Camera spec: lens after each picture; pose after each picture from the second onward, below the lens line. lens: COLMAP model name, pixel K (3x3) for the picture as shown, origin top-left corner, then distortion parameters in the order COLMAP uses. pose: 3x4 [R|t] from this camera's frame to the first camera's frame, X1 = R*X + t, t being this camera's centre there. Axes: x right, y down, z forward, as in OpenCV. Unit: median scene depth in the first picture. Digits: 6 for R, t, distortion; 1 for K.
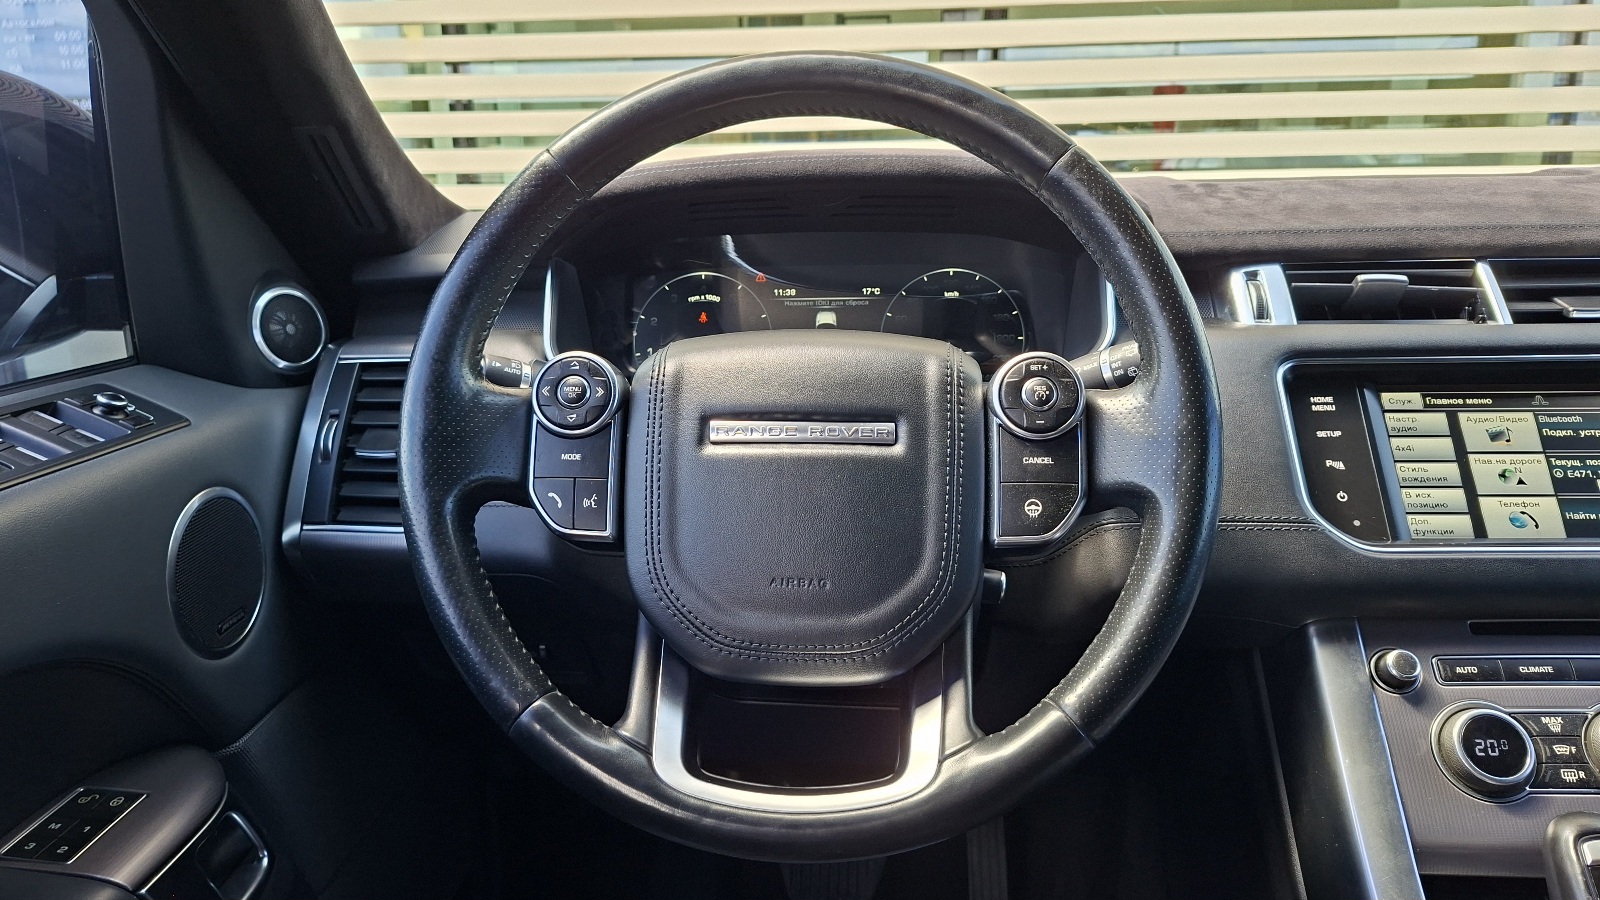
lens RADIAL K [[1149.9, 0, 800.0], [0, 1149.9, 450.0], [0, 0, 1]] dist [-0.000054, -0.007488]
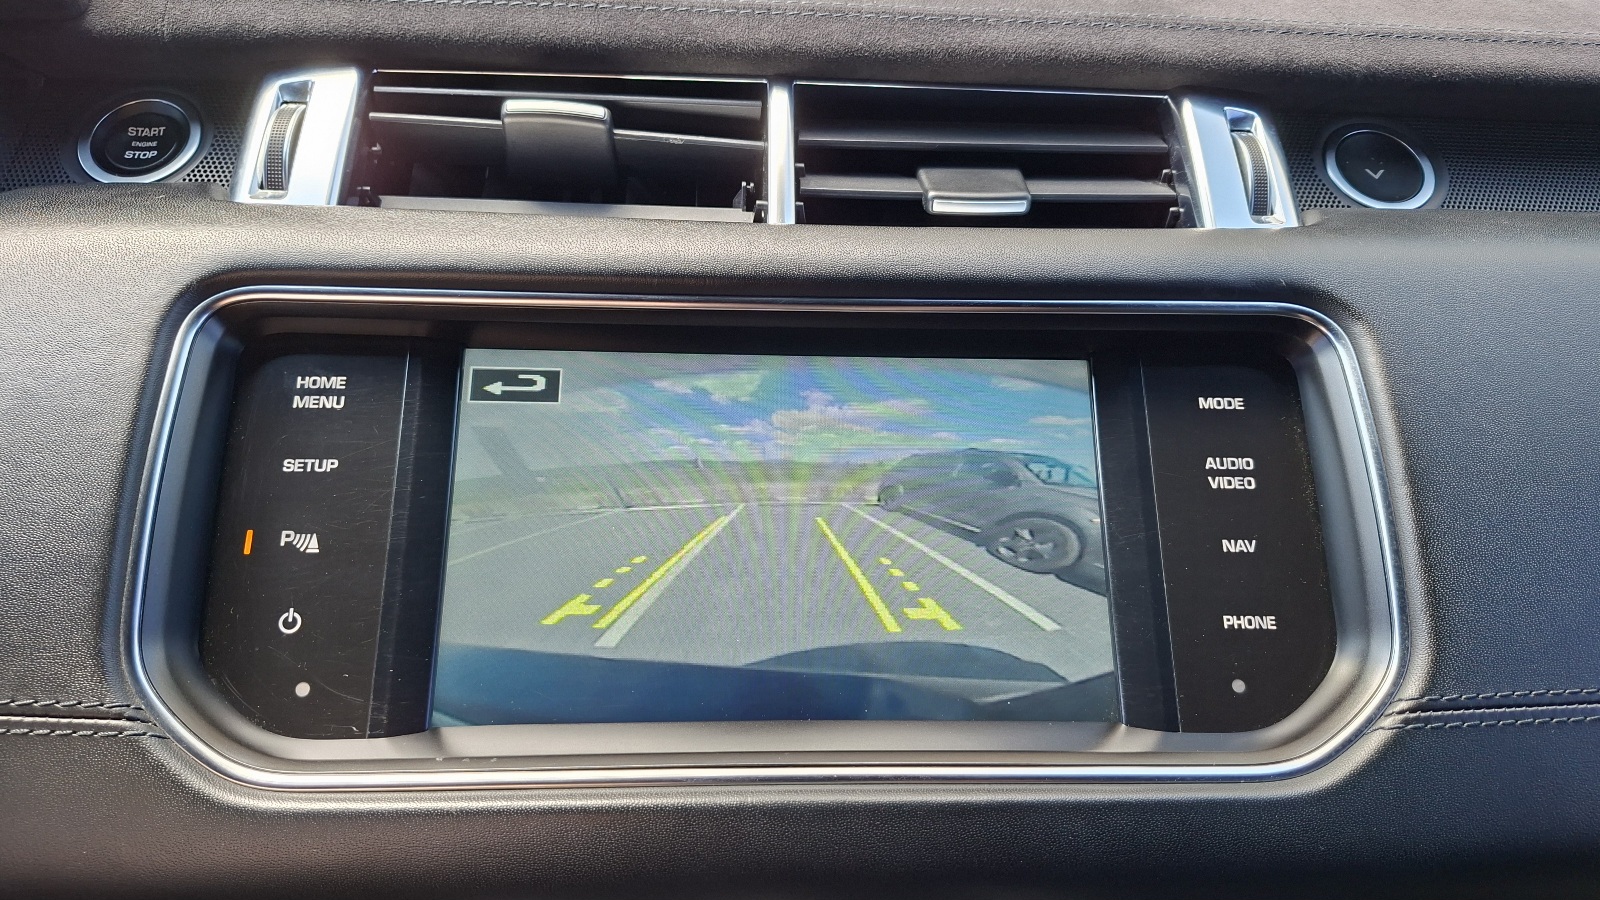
lens RADIAL K [[1106.9, 0, 822.0], [0, 1106.9, 461.8], [0, 0, 1]] dist [0.110454, -0.166926]
pose [[0.992840, 0.007968, 0.119189, 0.635576], [-0.023095, 0.991751, 0.126080, -0.077416], [-0.117201, -0.127930, 0.984834, 0.592732]]
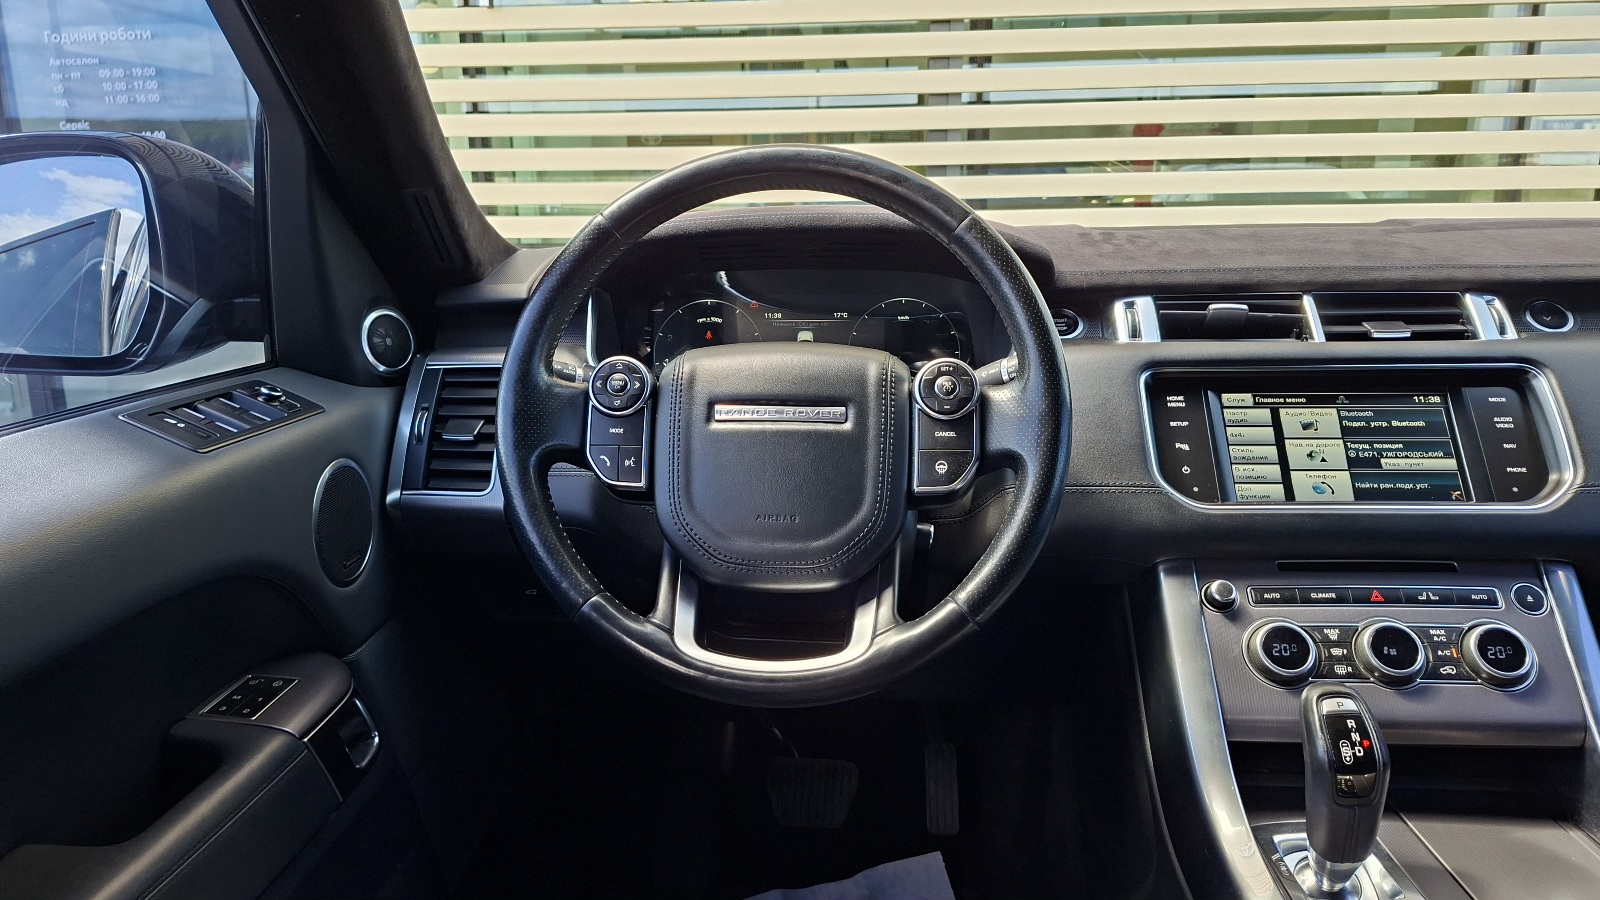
lens RADIAL K [[1146.7, 0, 793.9], [0, 1146.7, 453.1], [0, 0, 1]] dist [0.033077, -0.003847]
pose [[0.999964, 0.006323, -0.005715, 0.023238], [-0.006436, 0.999778, -0.020043, 0.052422], [0.005587, 0.020079, 0.999783, -0.352528]]
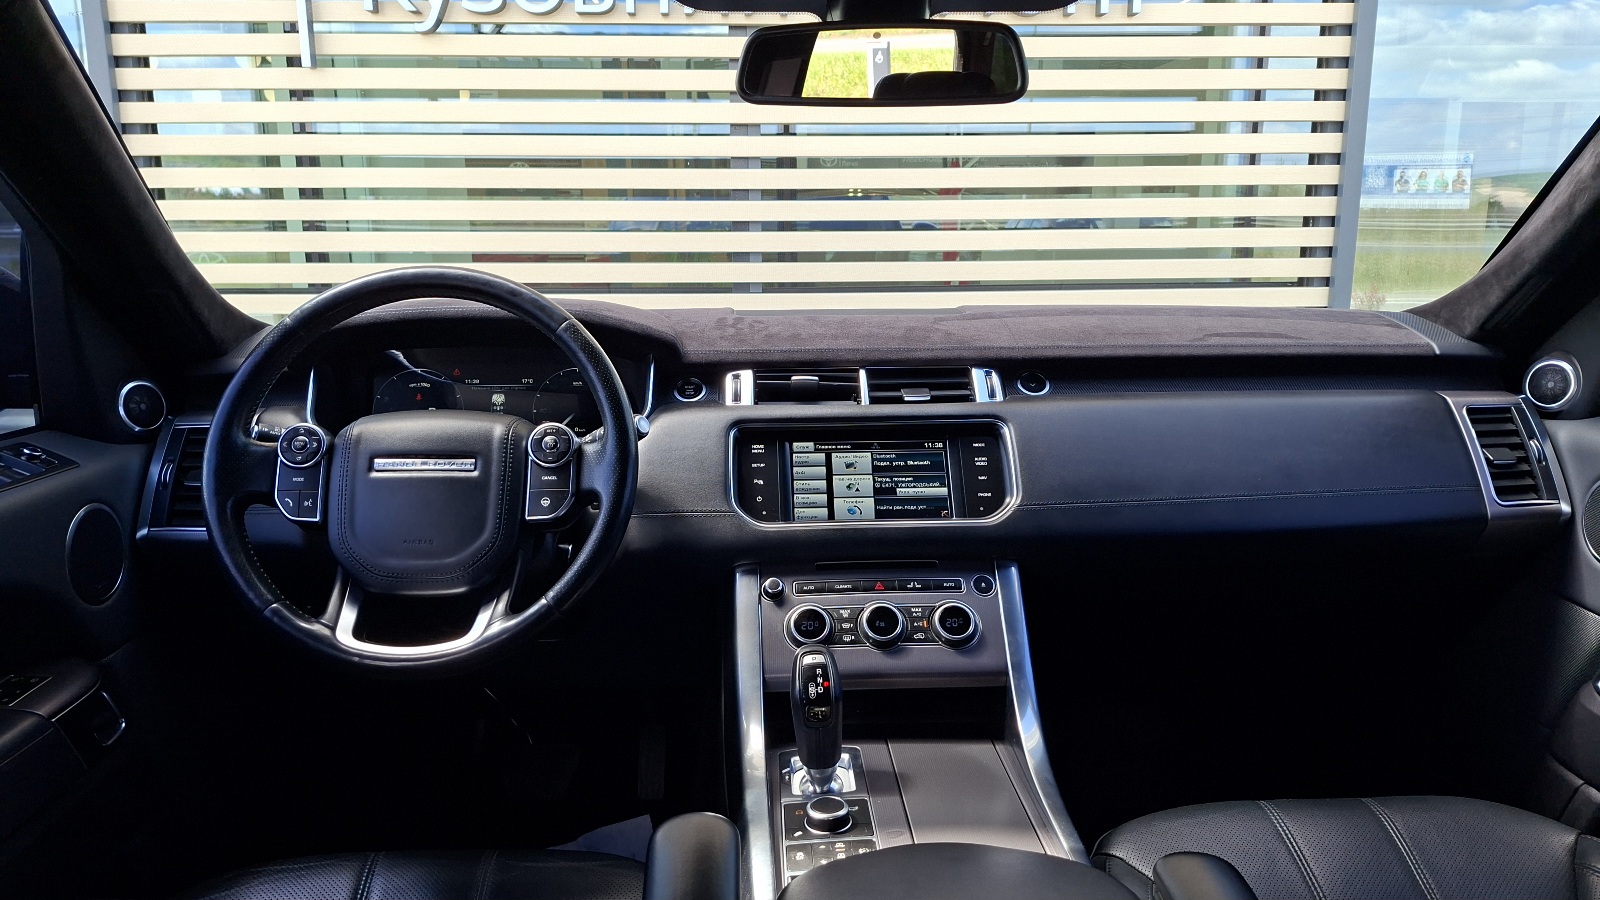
lens RADIAL K [[1106.9, 0, 822.0], [0, 1106.9, 461.8], [0, 0, 1]] dist [0.110454, -0.166926]
pose [[0.993465, -0.009039, 0.113779, 0.381523], [0.013138, 0.999290, -0.035325, 0.046556], [-0.113379, 0.036589, 0.992878, -0.797188]]
